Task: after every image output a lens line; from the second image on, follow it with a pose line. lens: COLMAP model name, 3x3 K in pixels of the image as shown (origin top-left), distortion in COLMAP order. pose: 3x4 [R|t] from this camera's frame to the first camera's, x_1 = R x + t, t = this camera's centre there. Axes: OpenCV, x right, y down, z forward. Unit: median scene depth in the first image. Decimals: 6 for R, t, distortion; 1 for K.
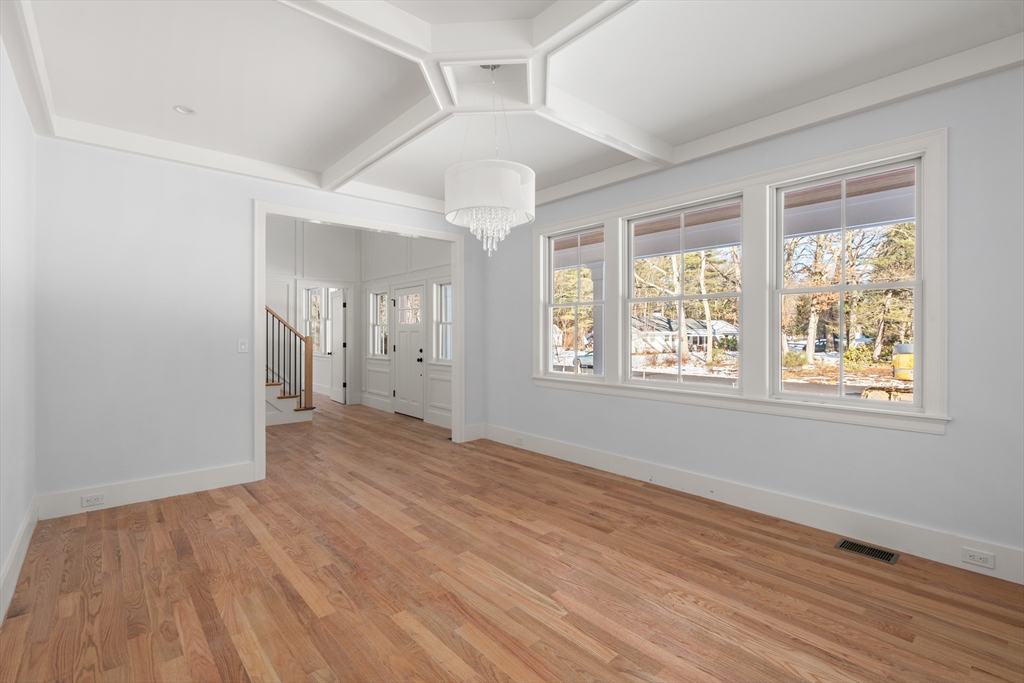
lens RADIAL K [[474.1, 0, 509.4], [0, 474.1, 335.3], [0, 0, 1]] dist [-0.001275, 0.000252]
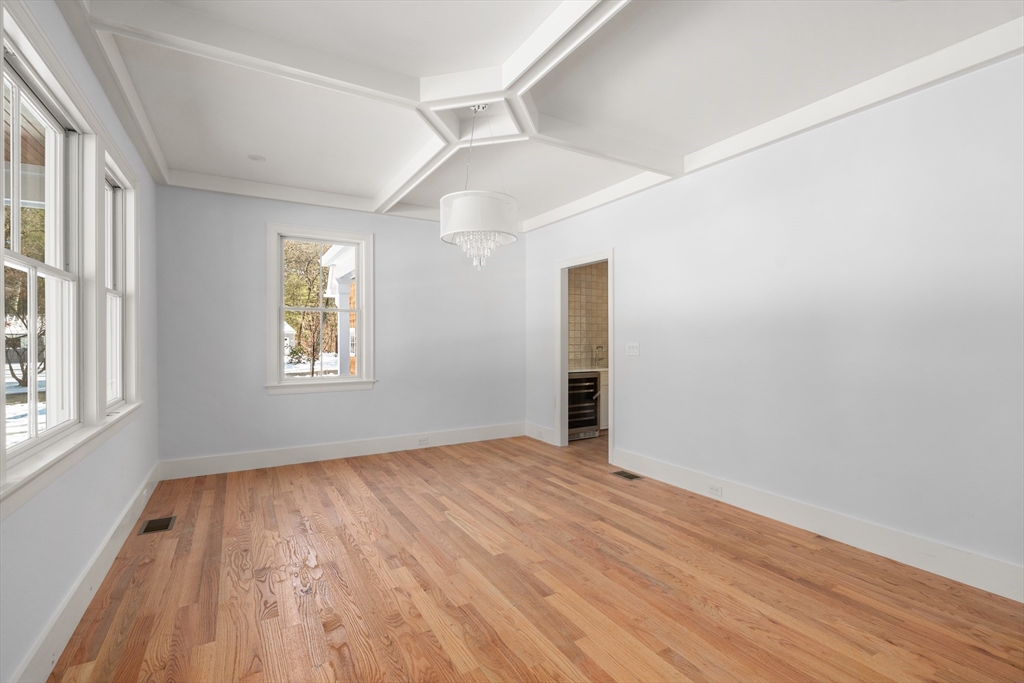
lens RADIAL K [[463.2, 0, 508.3], [0, 463.2, 338.3], [0, 0, 1]] dist [-0.002181, 0.000149]
pose [[-0.982263, 0.000877, 0.187504, -0.305155], [0.001385, 0.999996, 0.002577, -0.004838], [-0.187501, 0.002791, -0.982260, 1.975995]]
